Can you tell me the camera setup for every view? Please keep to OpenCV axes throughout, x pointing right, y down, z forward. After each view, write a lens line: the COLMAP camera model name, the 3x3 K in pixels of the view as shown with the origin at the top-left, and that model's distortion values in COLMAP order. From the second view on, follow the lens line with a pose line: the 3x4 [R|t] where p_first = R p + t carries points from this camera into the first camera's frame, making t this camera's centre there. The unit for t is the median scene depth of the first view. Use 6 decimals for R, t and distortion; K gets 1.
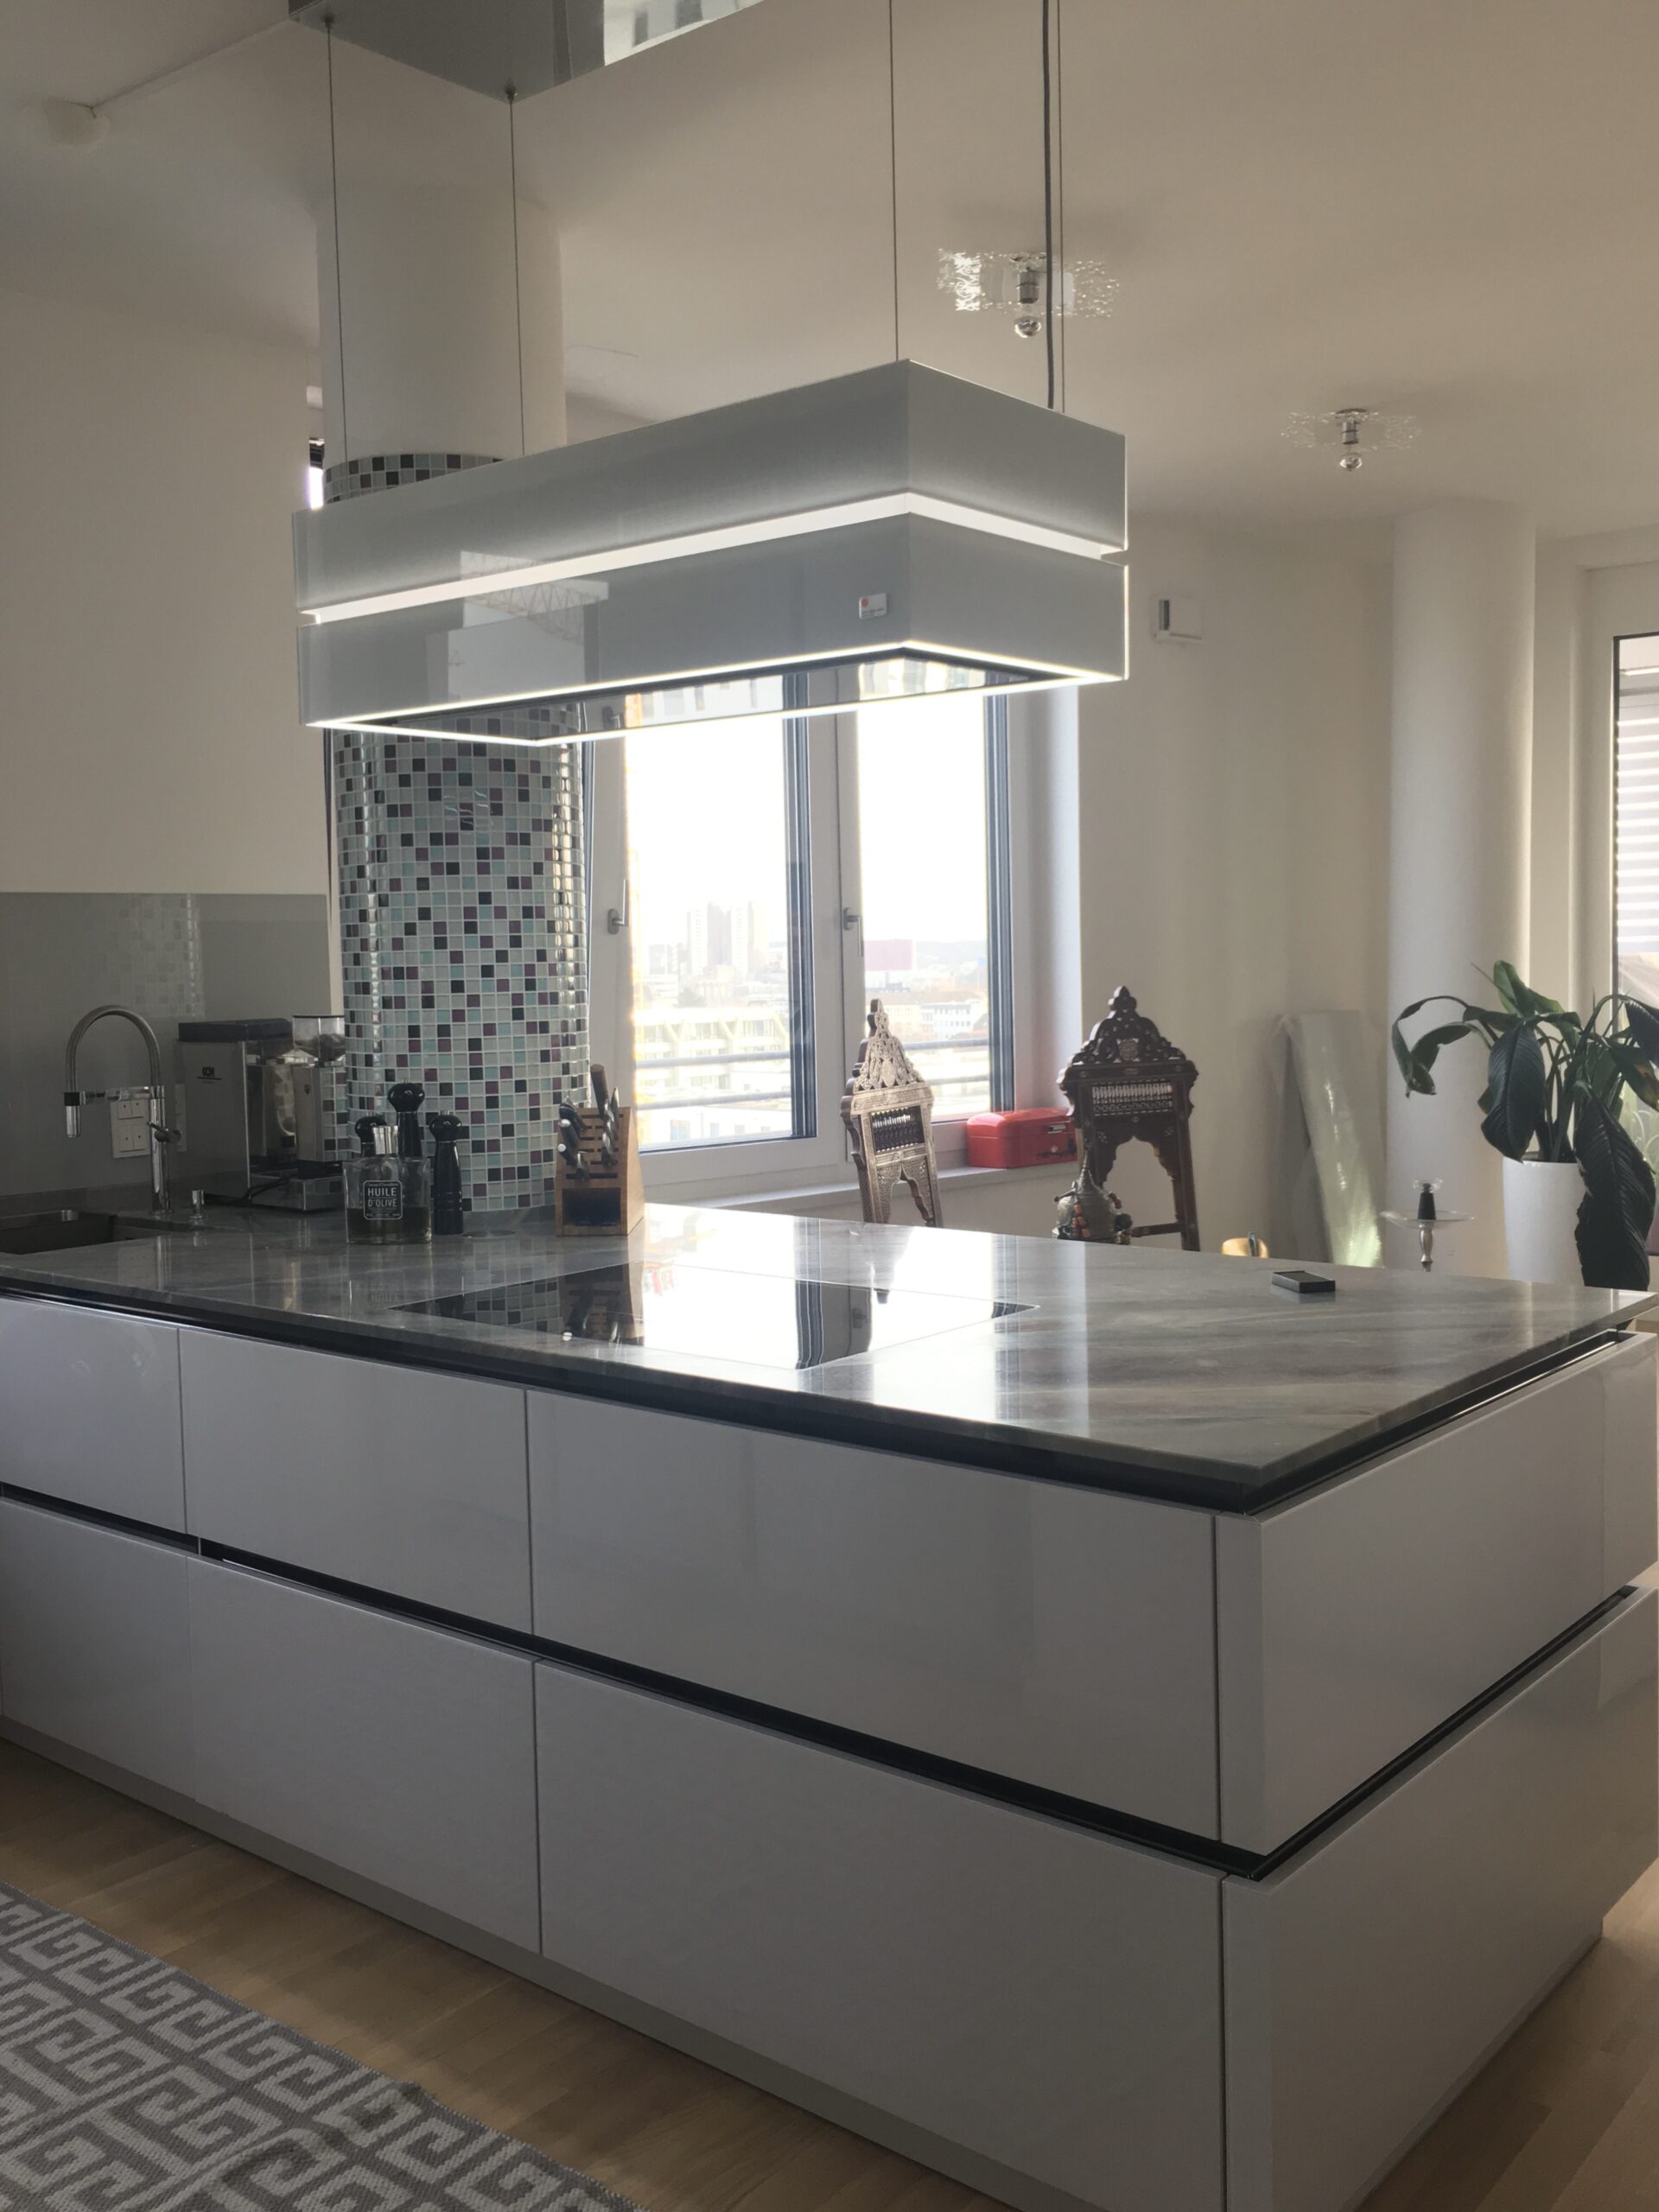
lens RADIAL K [[2004.5, 0, 829.5], [0, 2004.5, 1106.0], [0, 0, 1]] dist [0.015279, 0.001183]
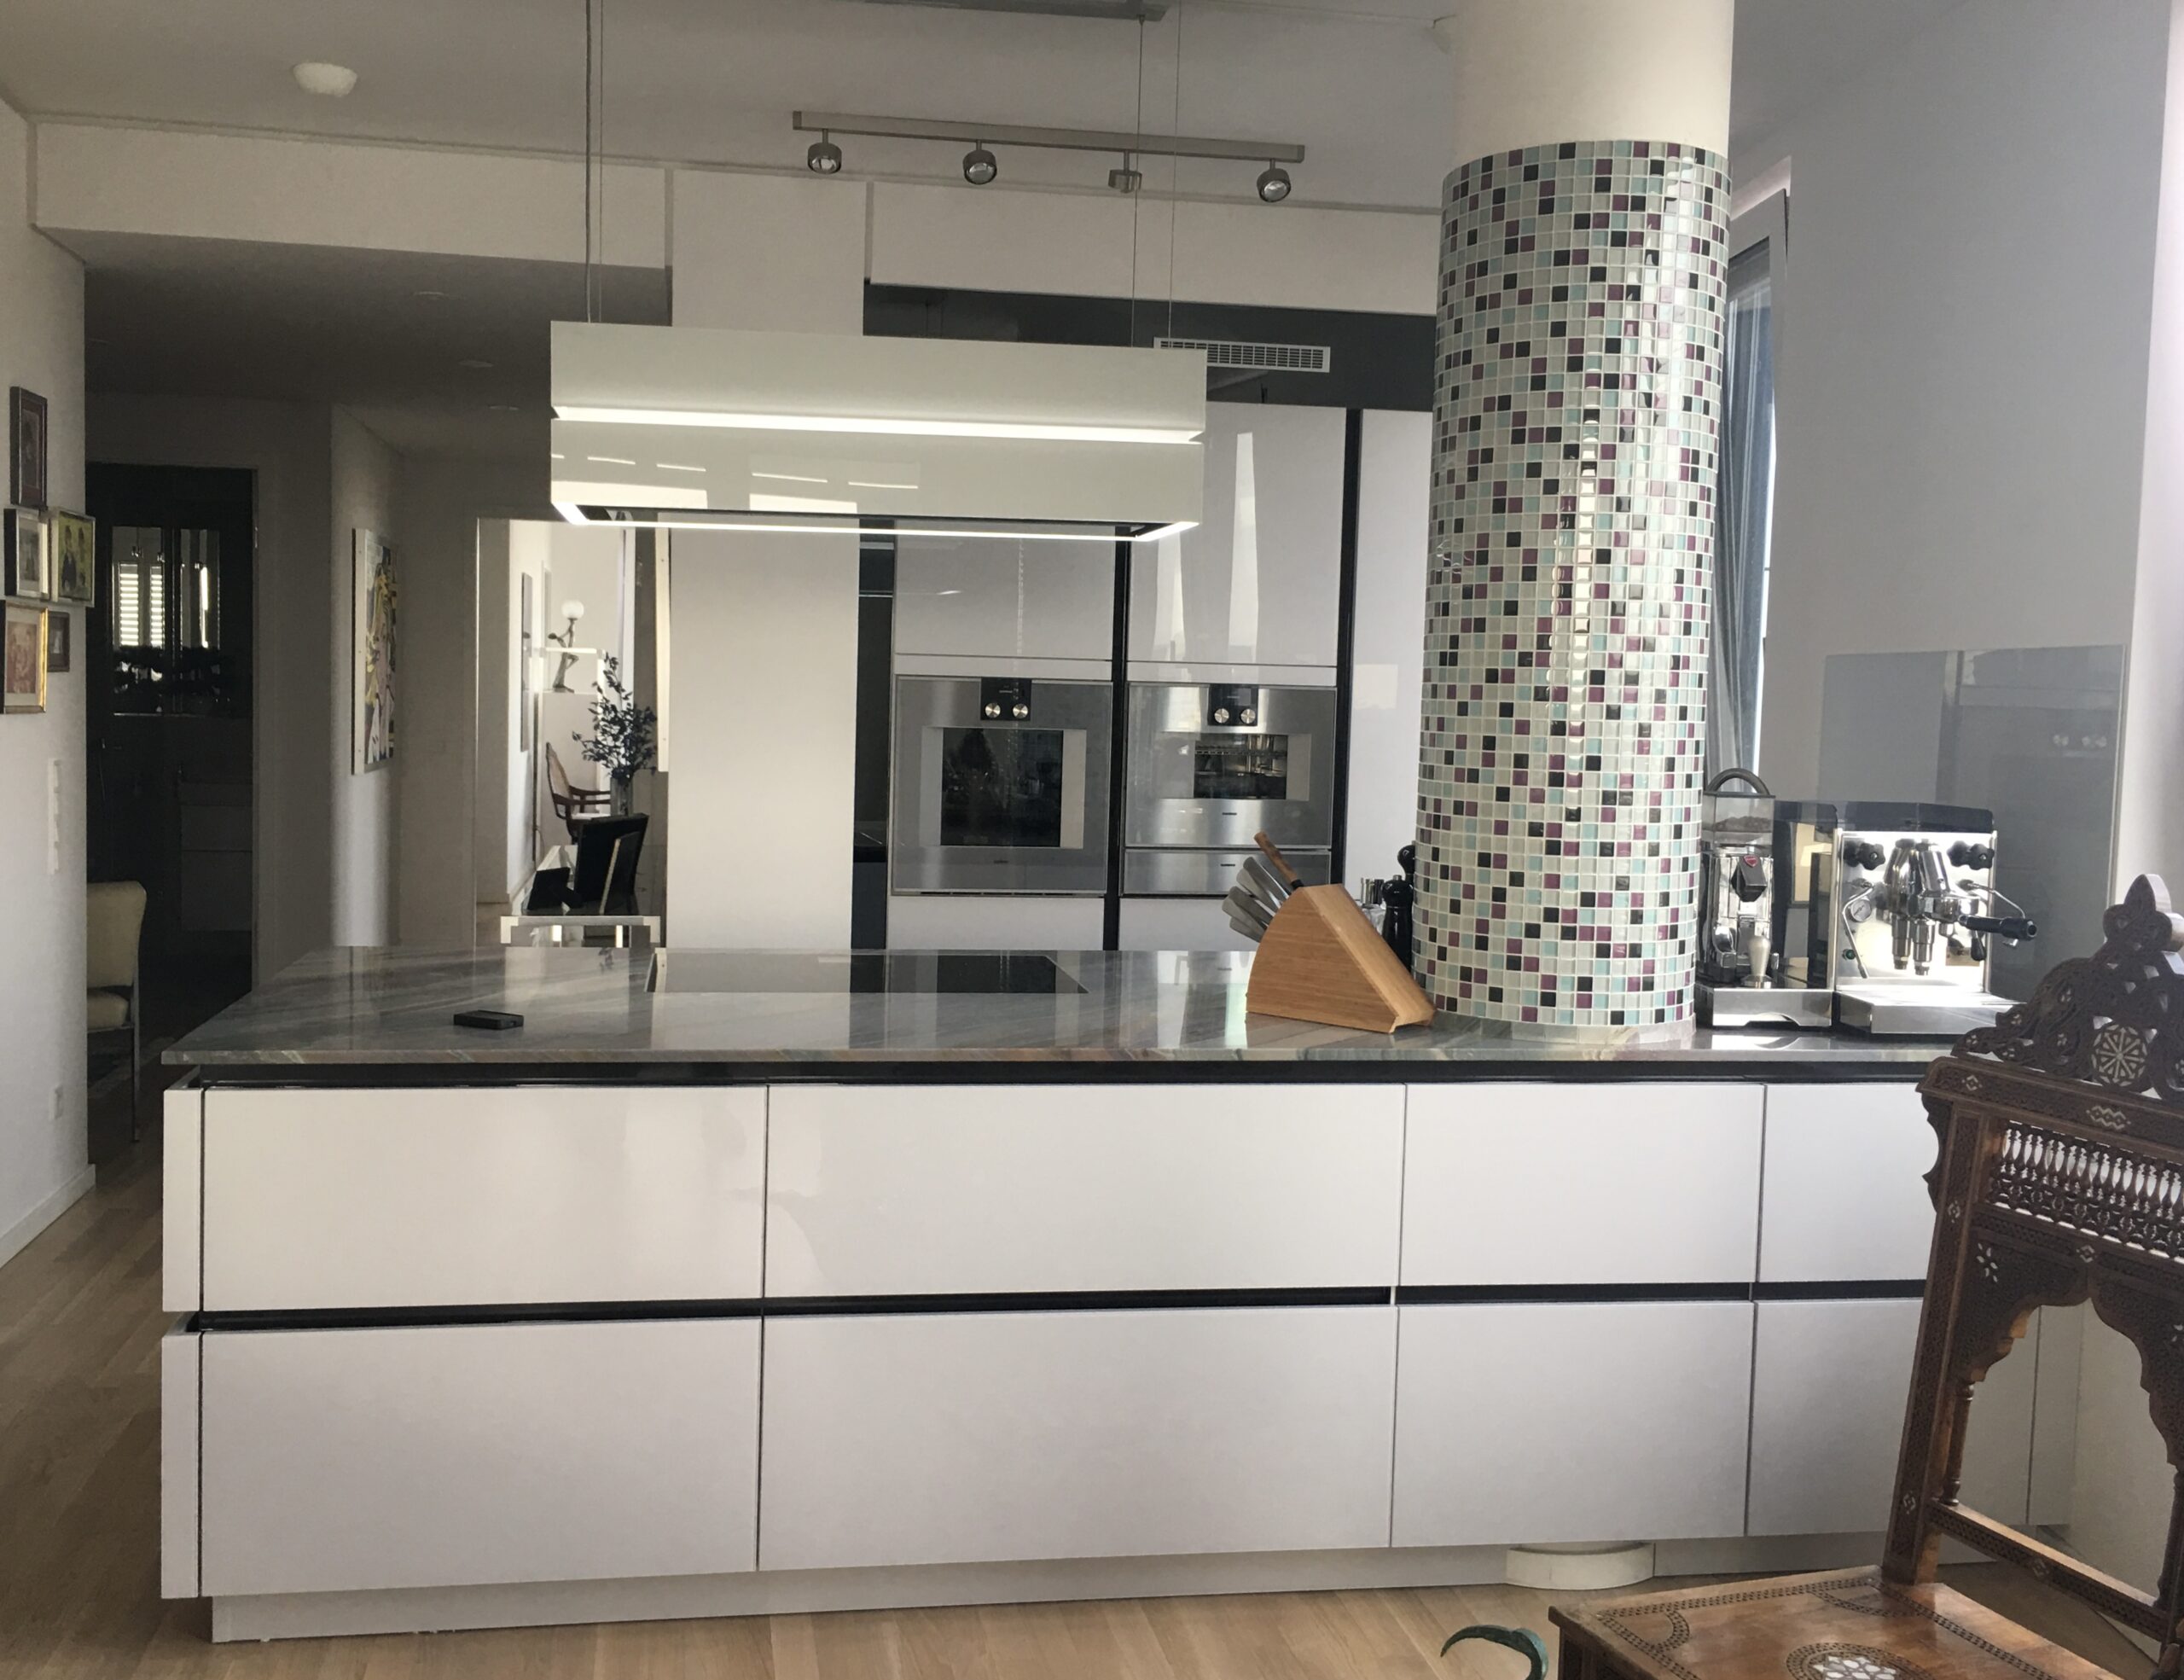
lens RADIAL K [[2068.2, 0, 1092.0], [0, 2068.2, 840.0], [0, 0, 1]] dist [0.075632, 0.004310]
pose [[-0.659783, 0.053208, -0.749570, 0.665747], [-0.073909, 0.988059, 0.135192, -0.140481], [0.747813, 0.144598, -0.647972, 1.525107]]
